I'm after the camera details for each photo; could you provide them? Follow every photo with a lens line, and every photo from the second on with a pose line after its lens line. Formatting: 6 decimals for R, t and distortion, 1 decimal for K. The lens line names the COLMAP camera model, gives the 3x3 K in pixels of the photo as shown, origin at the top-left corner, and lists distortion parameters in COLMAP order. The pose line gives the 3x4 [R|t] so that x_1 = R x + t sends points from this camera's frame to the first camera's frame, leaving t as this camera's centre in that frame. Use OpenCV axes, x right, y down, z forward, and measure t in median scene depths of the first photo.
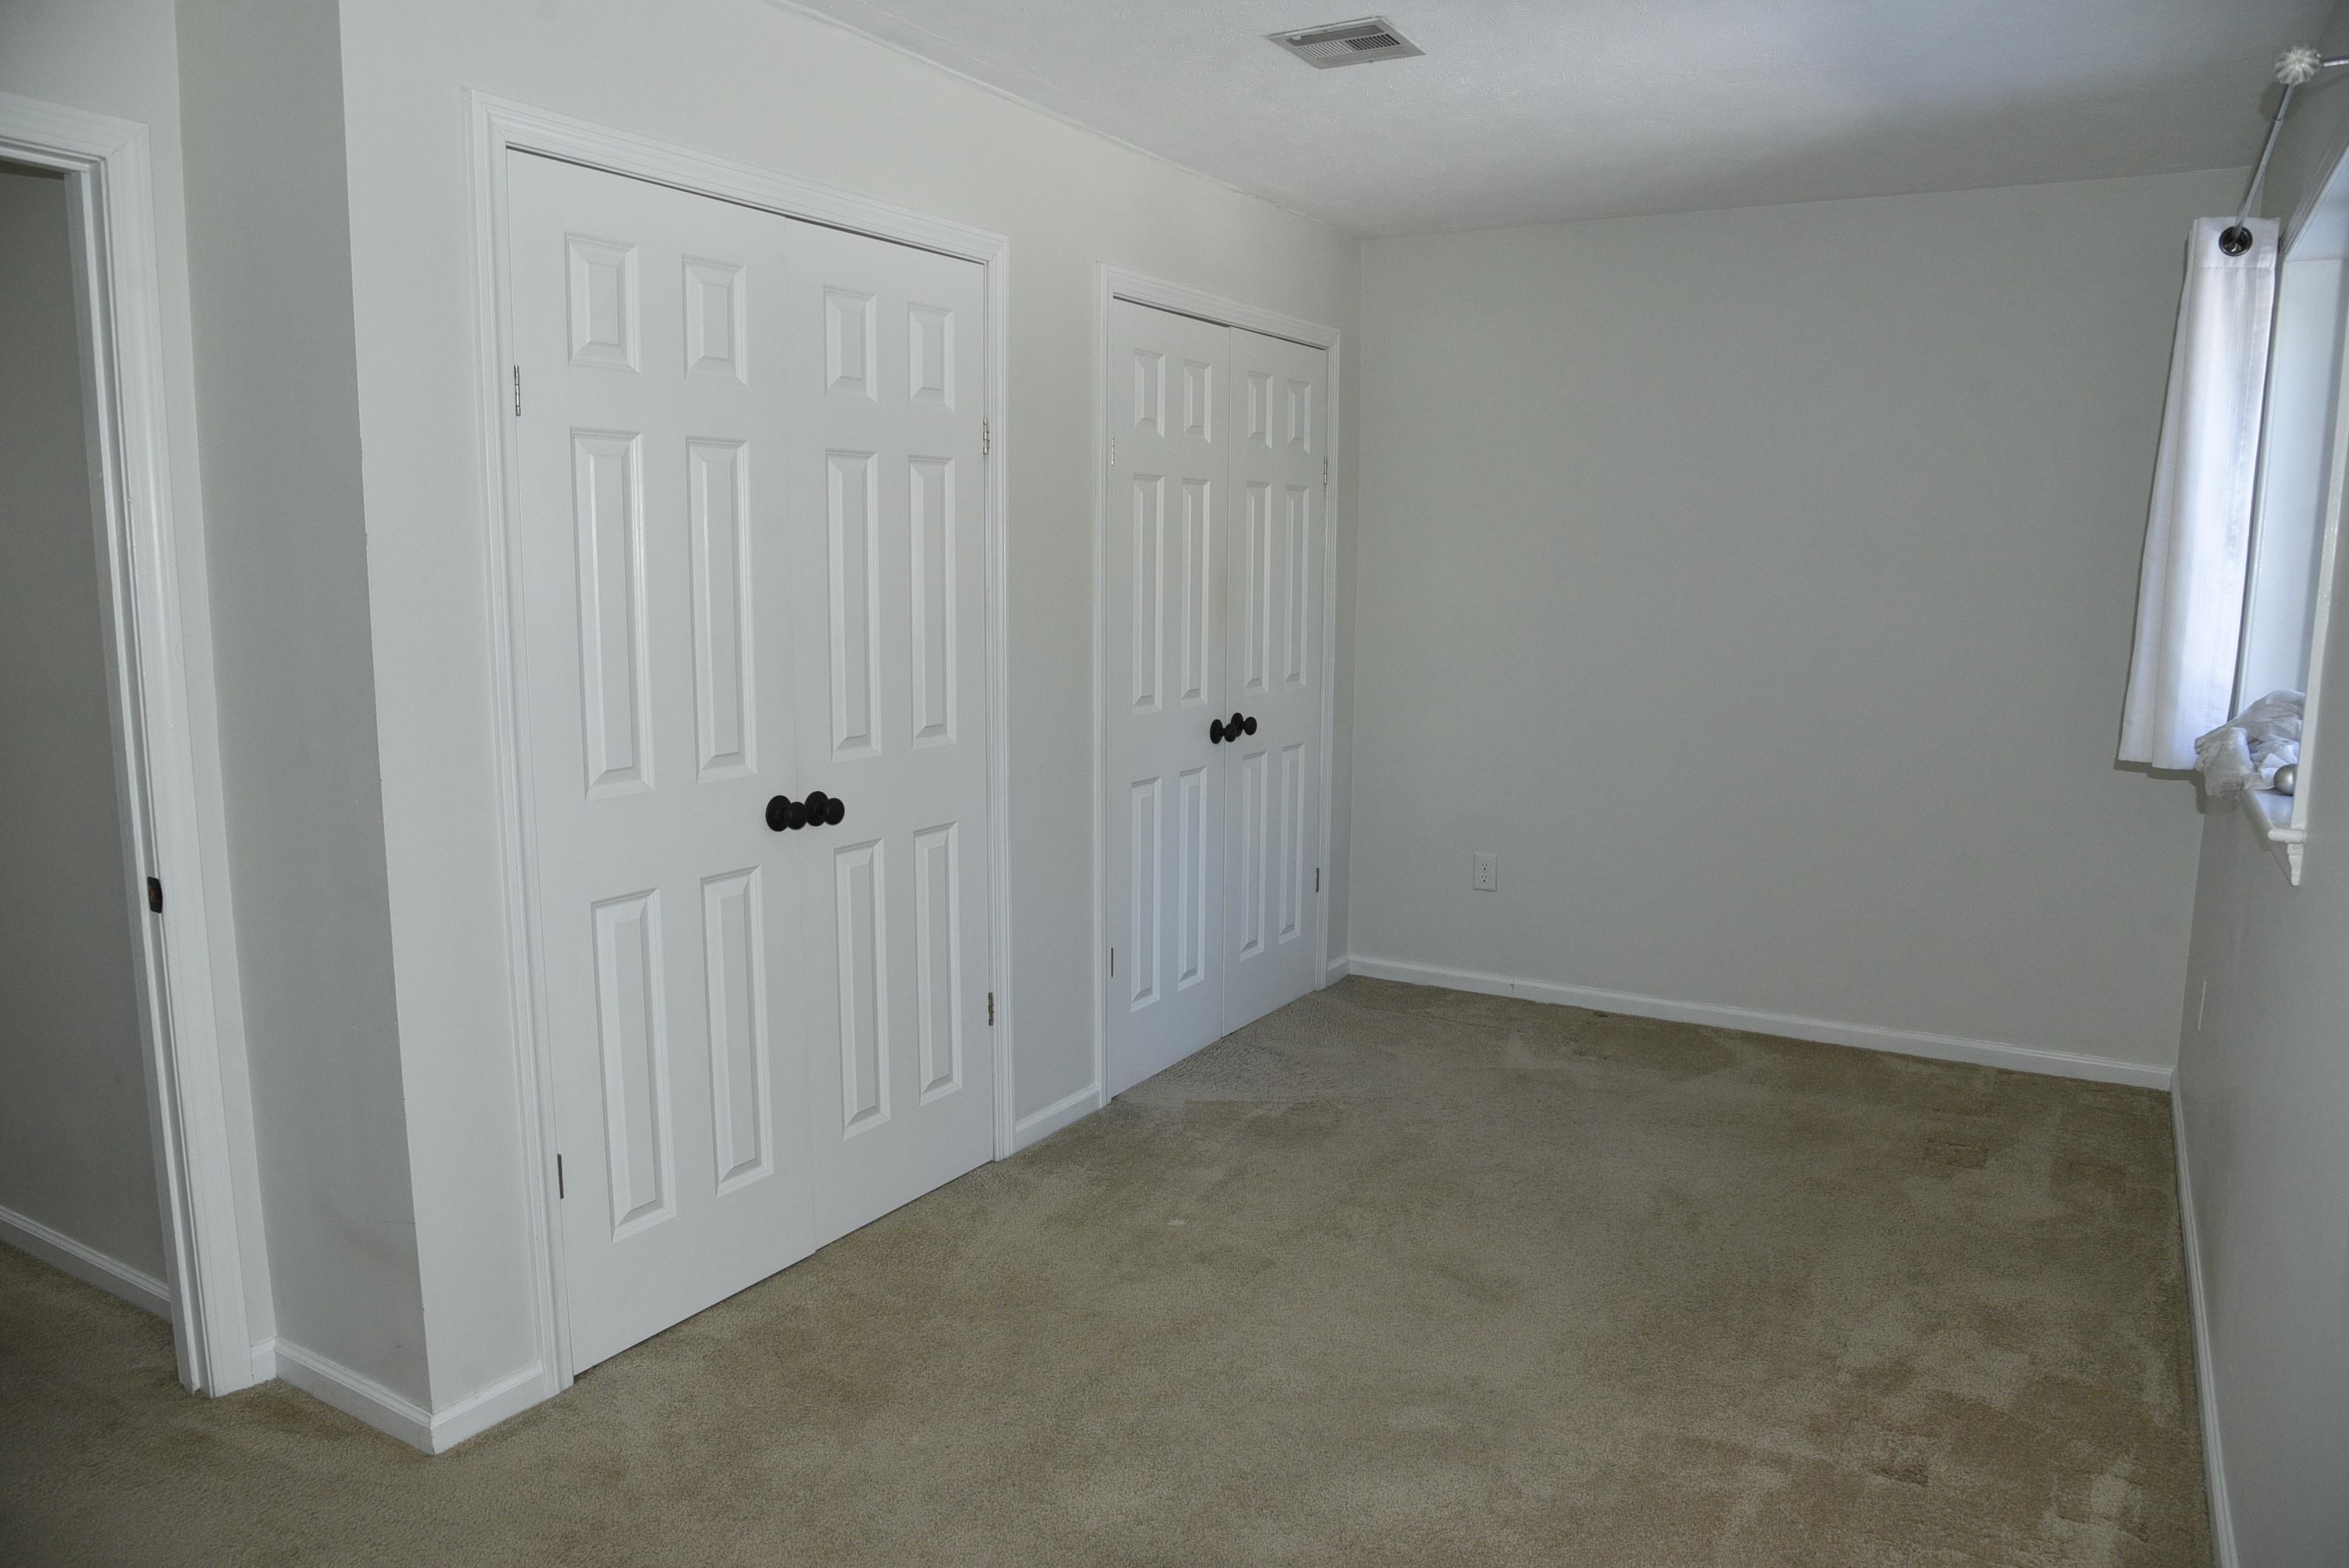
lens RADIAL K [[1622.2, 0, 1175.0], [0, 1622.2, 796.7], [0, 0, 1]] dist [-0.122625, 0.067493]
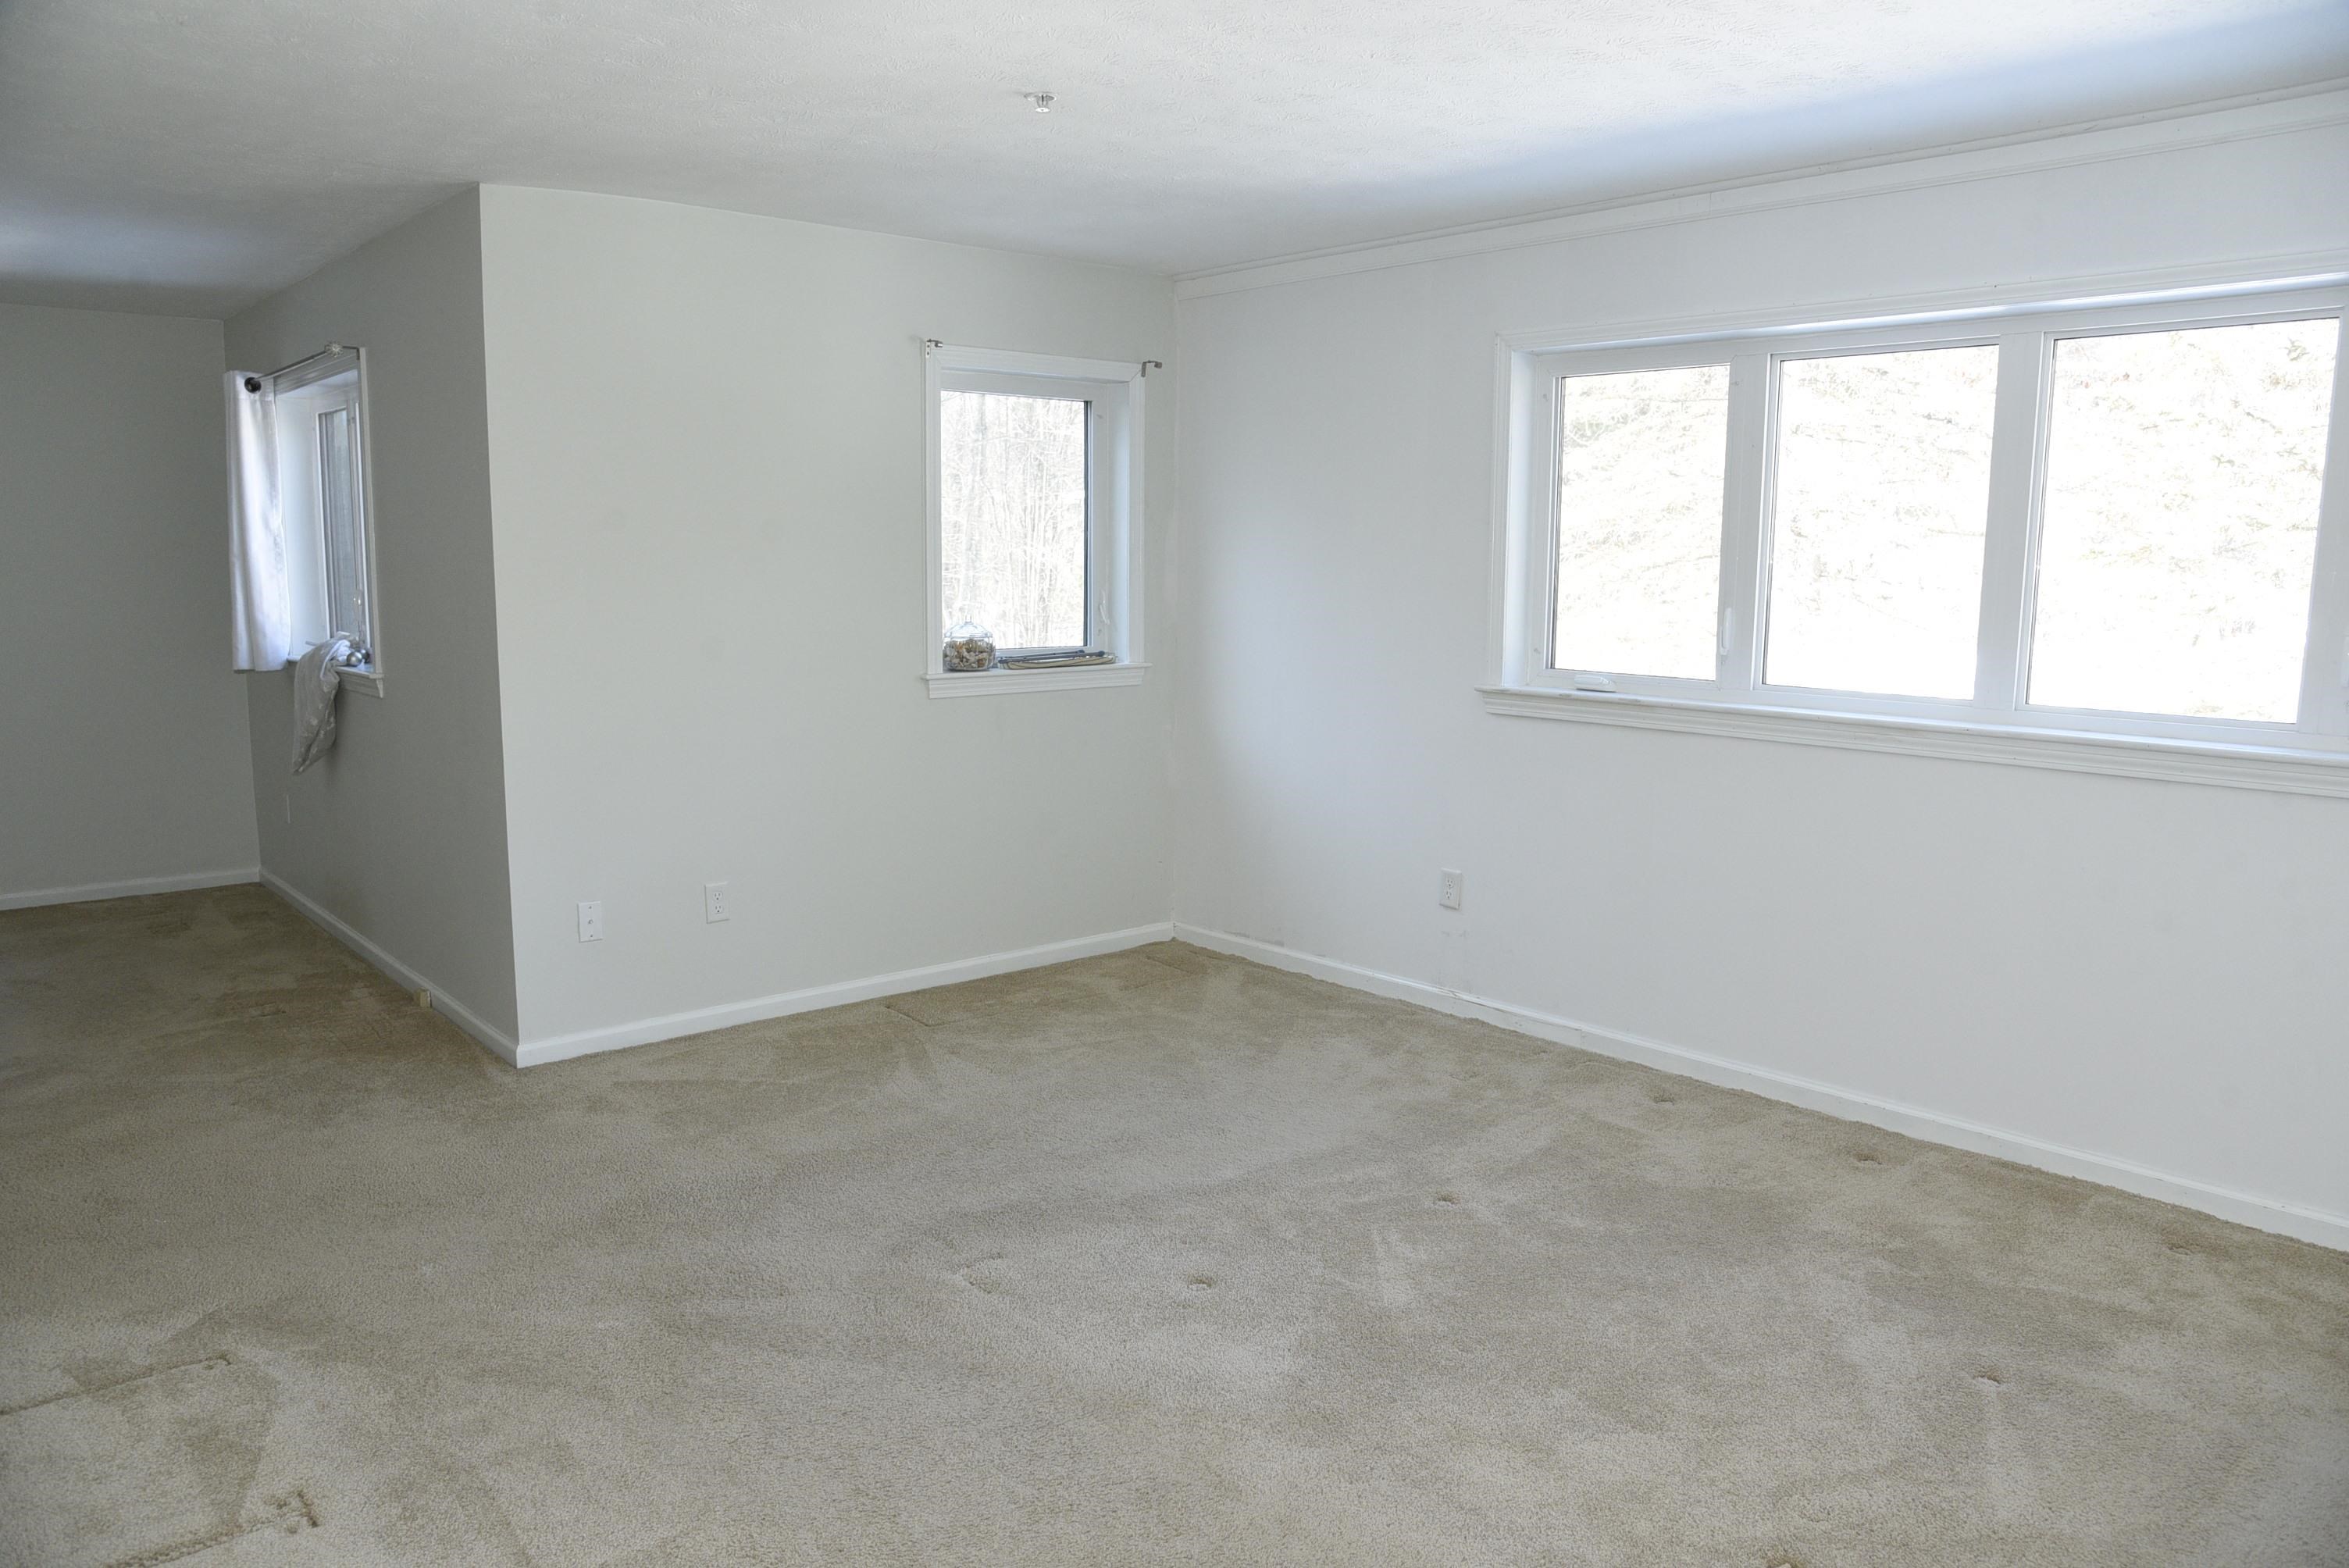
lens RADIAL K [[1622.2, 0, 1175.0], [0, 1622.2, 796.7], [0, 0, 1]] dist [-0.122625, 0.067493]
pose [[0.308242, -0.137987, 0.941247, -0.604991], [0.136279, 0.985624, 0.099864, 0.068046], [-0.941496, 0.097490, 0.322615, -0.451039]]
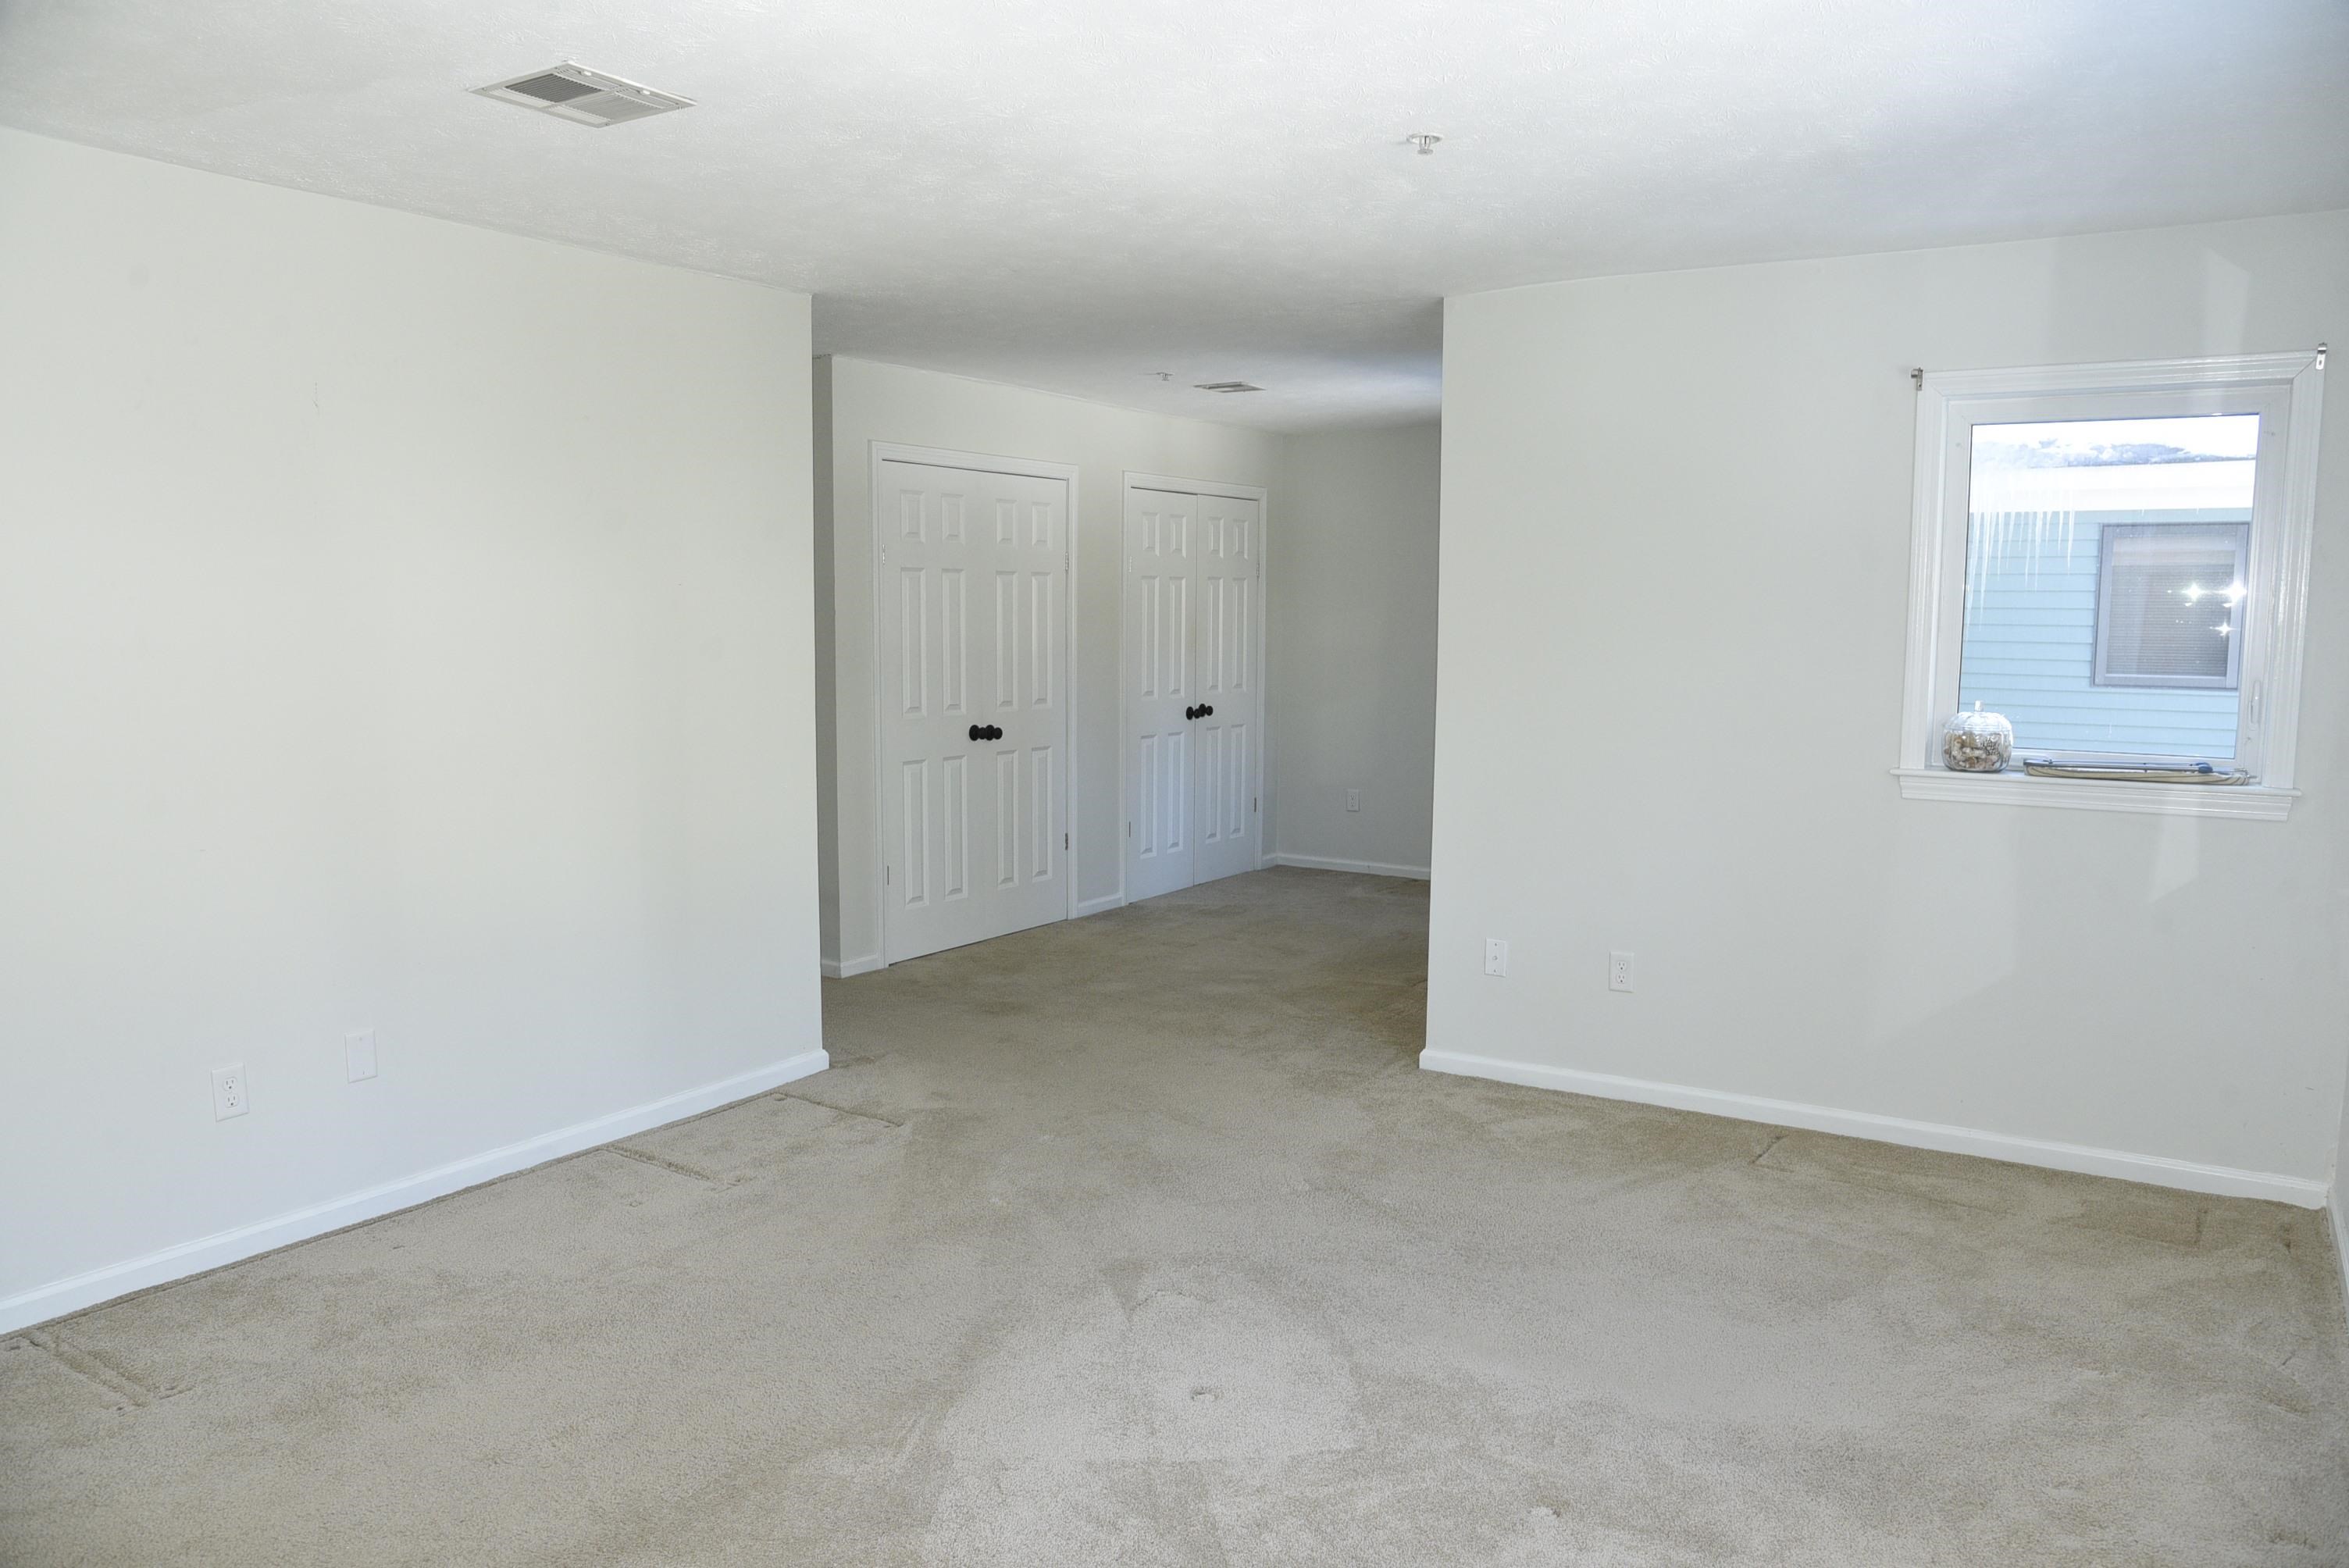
lens RADIAL K [[1622.2, 0, 1175.0], [0, 1622.2, 796.7], [0, 0, 1]] dist [-0.122625, 0.067493]
pose [[0.999106, 0.004911, -0.041990, 0.095415], [-0.006322, 0.999418, -0.033535, 0.128400], [0.041800, 0.033771, 0.998555, -0.917344]]
